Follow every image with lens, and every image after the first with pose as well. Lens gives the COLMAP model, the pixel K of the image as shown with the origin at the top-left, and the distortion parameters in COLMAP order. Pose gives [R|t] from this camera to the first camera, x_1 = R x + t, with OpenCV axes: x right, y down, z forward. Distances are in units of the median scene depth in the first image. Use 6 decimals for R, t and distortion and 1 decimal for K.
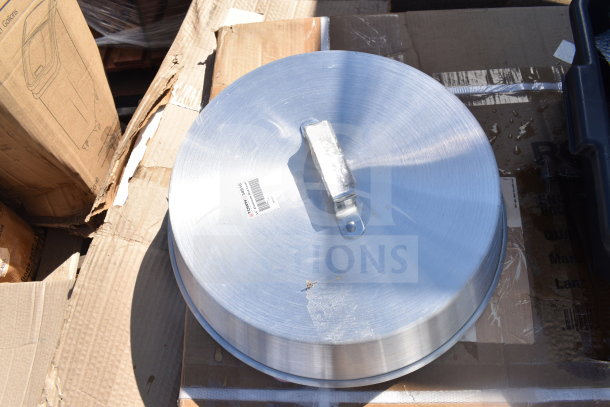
lens RADIAL K [[483.6, 0, 301.9], [0, 483.6, 207.3], [0, 0, 1]] dist [-0.089850, -0.001861]
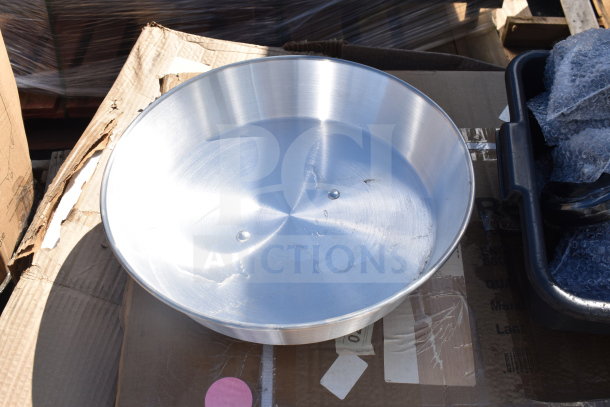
lens RADIAL K [[650.8, 0, 307.4], [0, 650.8, 200.5], [0, 0, 1]] dist [-0.068293, 0.000000]
pose [[0.992543, 0.042931, 0.114085, -0.032701], [-0.020024, 0.980636, -0.194814, 0.145915], [-0.120240, 0.191077, 0.974183, -0.314499]]
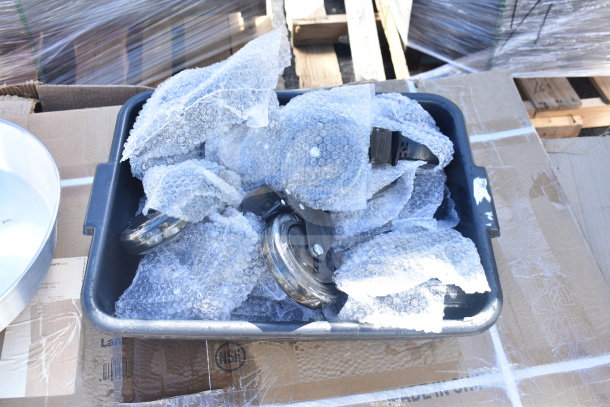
lens RADIAL K [[650.8, 0, 303.7], [0, 650.8, 201.8], [0, 0, 1]] dist [-0.068293, 0.000000]
pose [[0.979136, -0.054317, 0.195814, 0.638488], [0.086439, 0.983417, -0.159437, 0.099042], [-0.183907, 0.173036, 0.967593, -0.634087]]
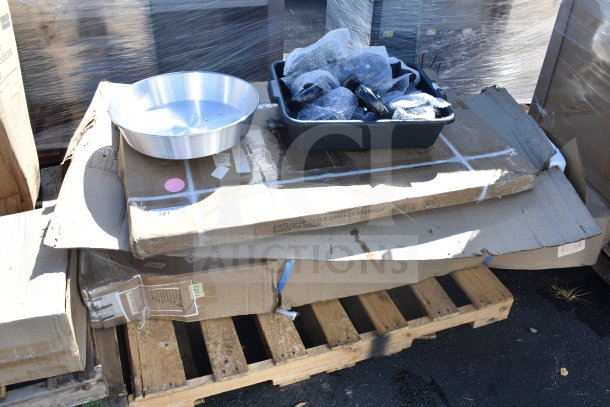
lens RADIAL K [[518.2, 0, 304.4], [0, 518.2, 206.9], [0, 0, 1]] dist [-0.006749, -0.001682]
pose [[0.938019, -0.072370, 0.338944, -0.260212], [0.200582, 0.910892, -0.360614, 1.252758], [-0.282643, 0.406249, 0.868950, -1.168656]]
